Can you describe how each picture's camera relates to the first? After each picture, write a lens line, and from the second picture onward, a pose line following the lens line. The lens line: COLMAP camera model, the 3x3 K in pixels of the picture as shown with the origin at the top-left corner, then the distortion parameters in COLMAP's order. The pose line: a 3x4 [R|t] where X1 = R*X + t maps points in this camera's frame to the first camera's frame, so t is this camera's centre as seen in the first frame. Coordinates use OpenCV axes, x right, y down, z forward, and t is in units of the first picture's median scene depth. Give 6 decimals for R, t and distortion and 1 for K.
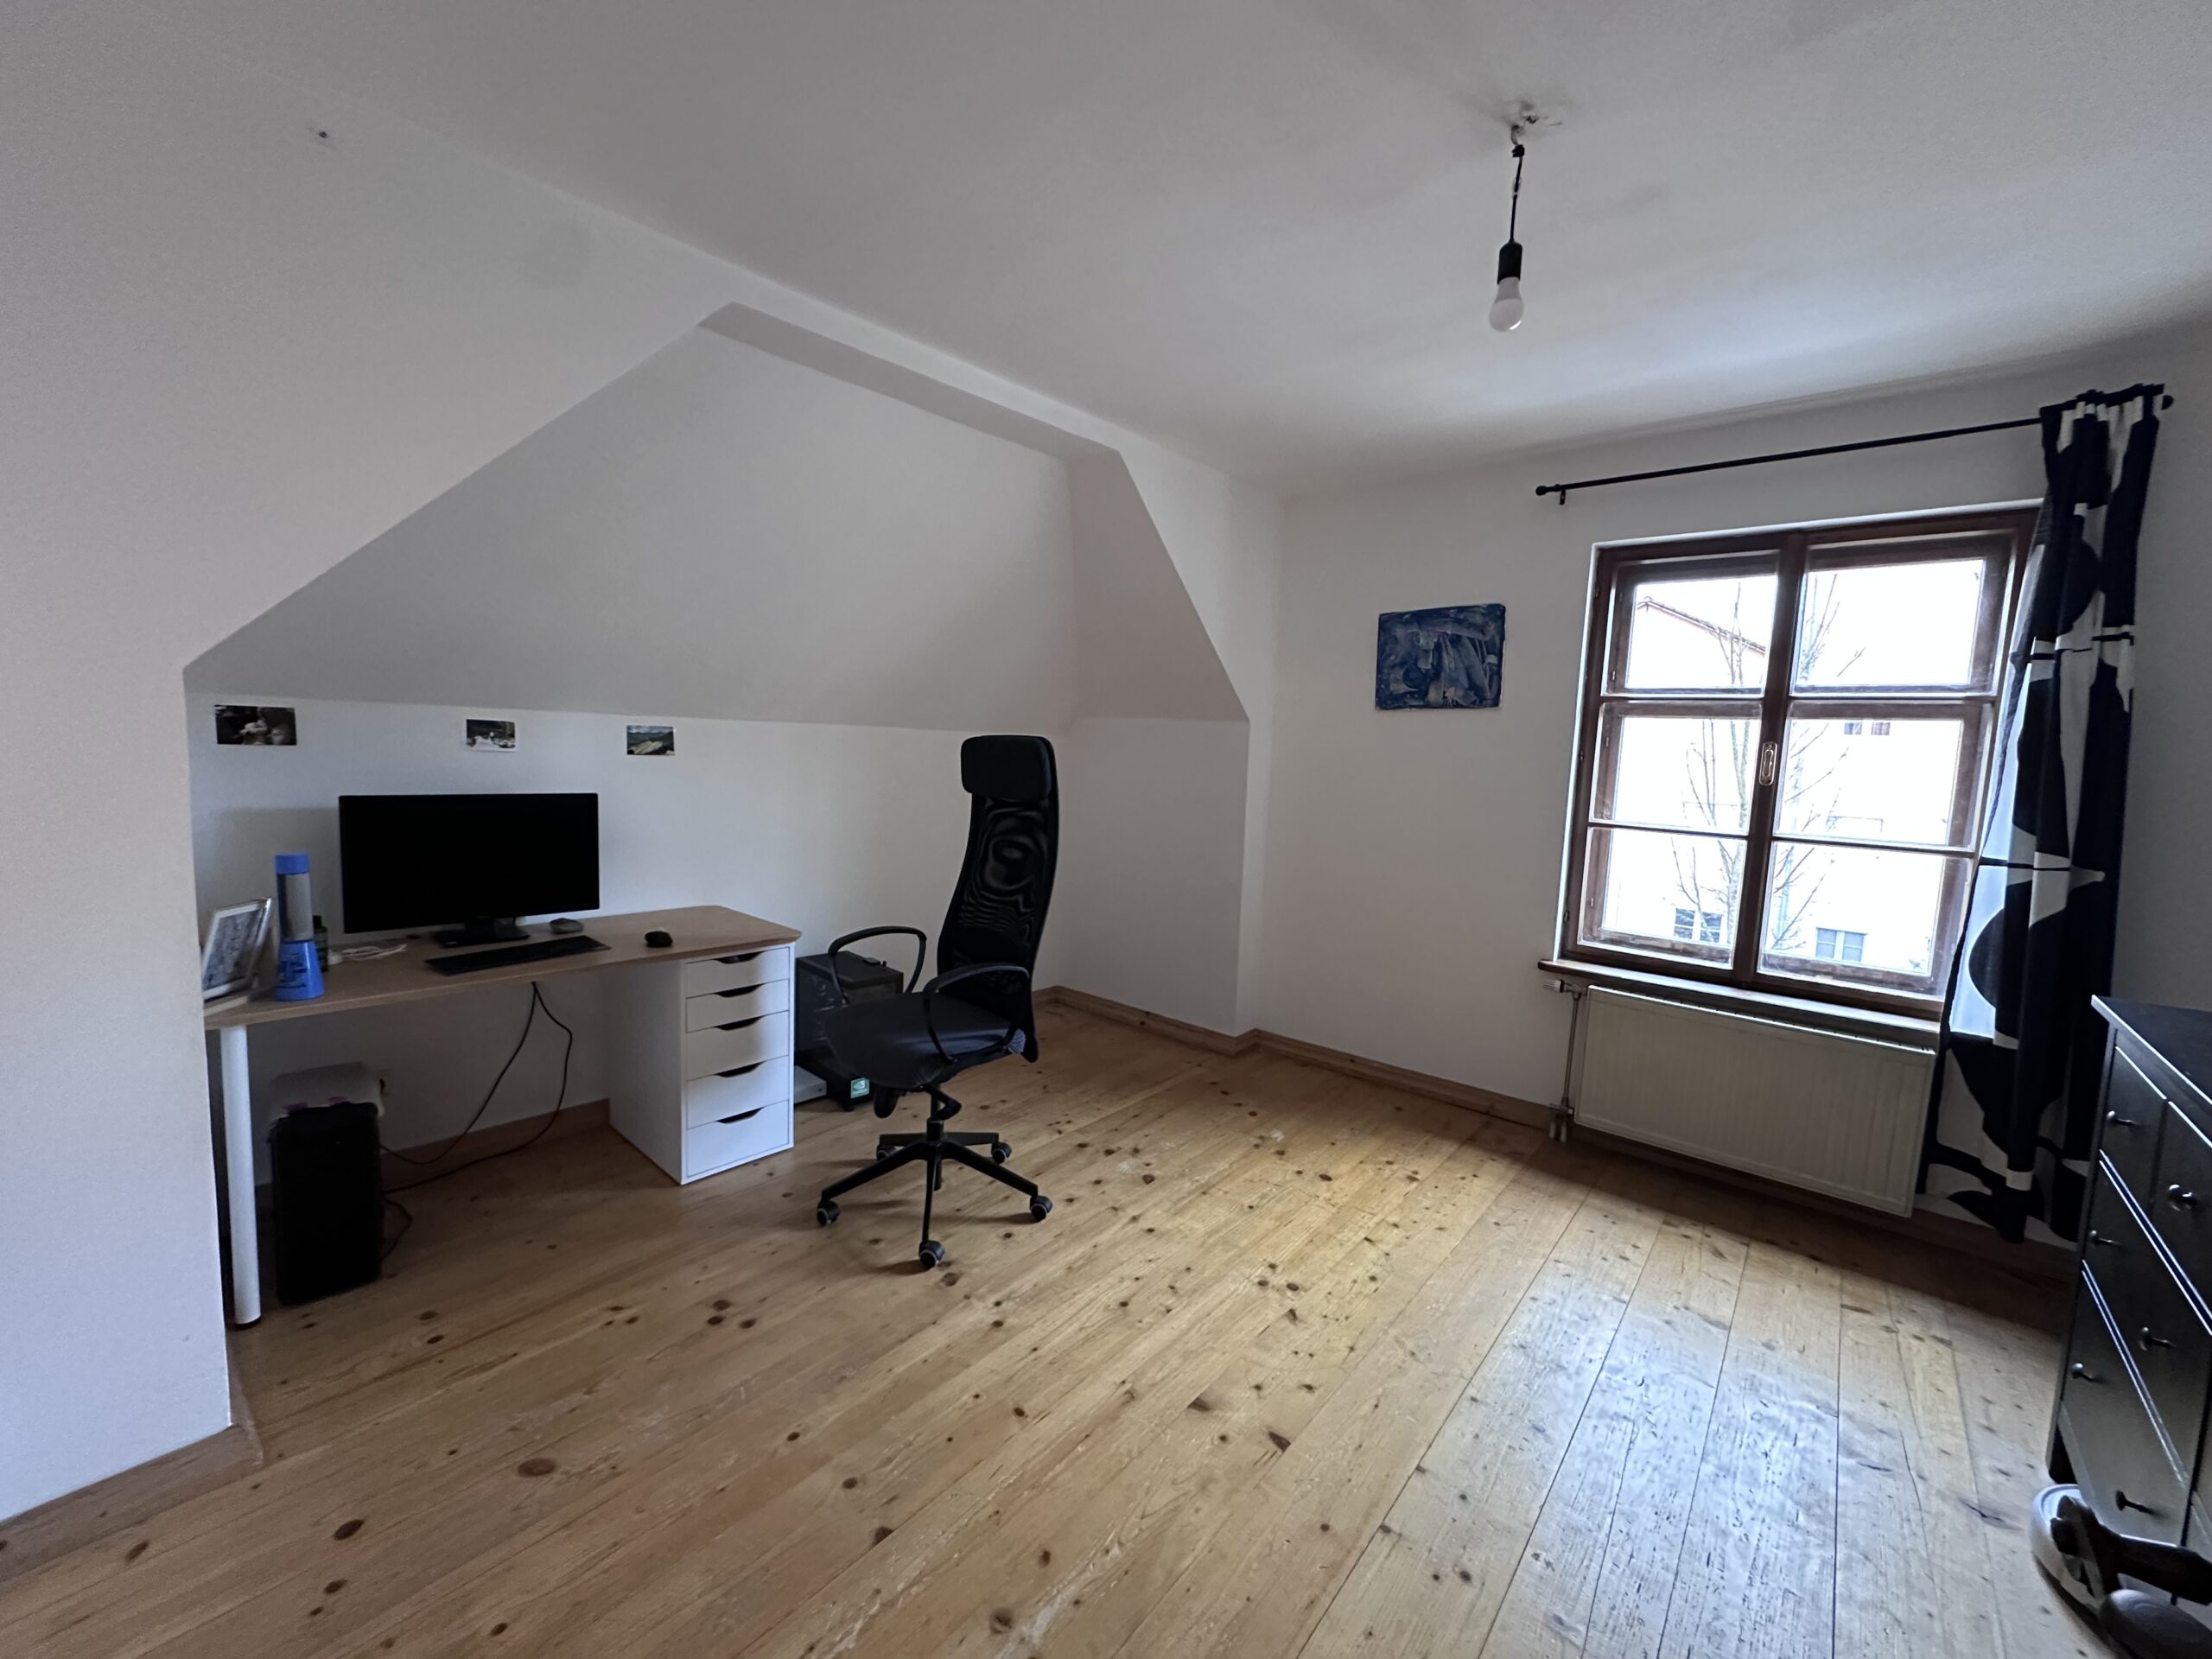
lens RADIAL K [[881.2, 0, 1106.0], [0, 881.2, 829.5], [0, 0, 1]] dist [-0.000650, 0.000076]
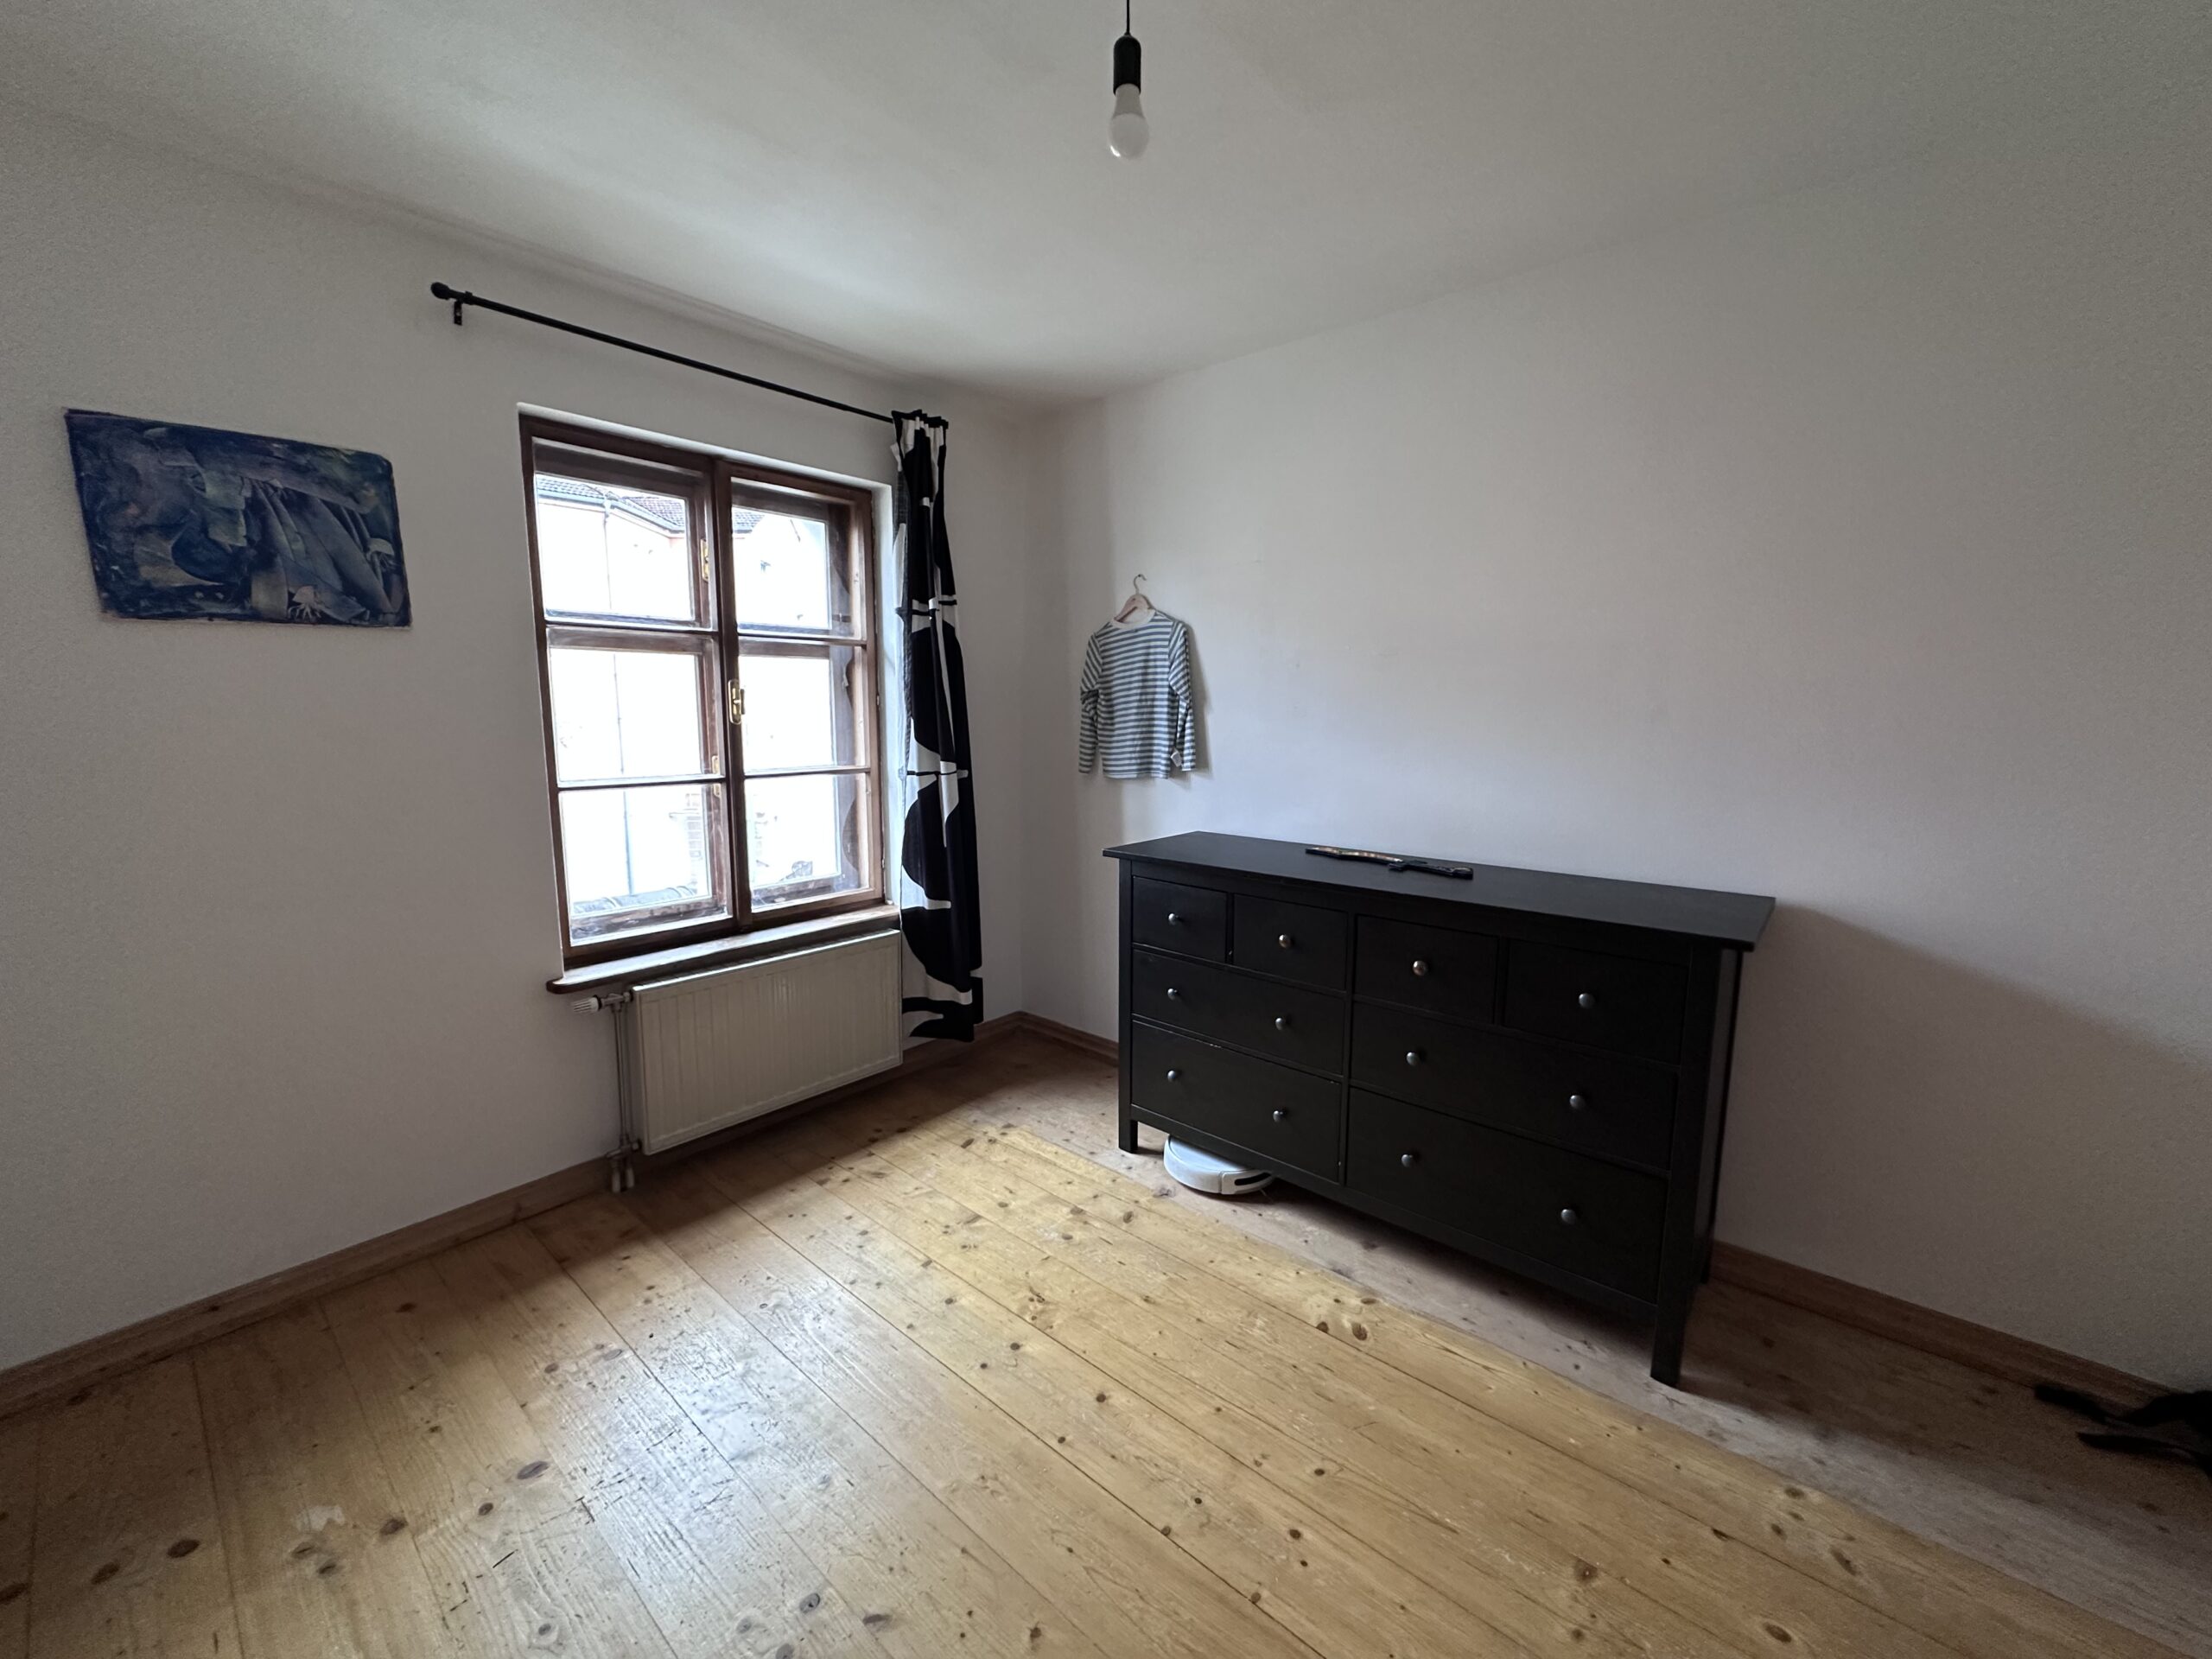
lens RADIAL K [[881.2, 0, 1106.0], [0, 881.2, 829.5], [0, 0, 1]] dist [-0.000650, 0.000076]
pose [[0.010758, -0.180449, 0.983525, -0.215625], [0.096180, 0.979209, 0.178605, -0.068190], [-0.995306, 0.092675, 0.027890, 0.553022]]
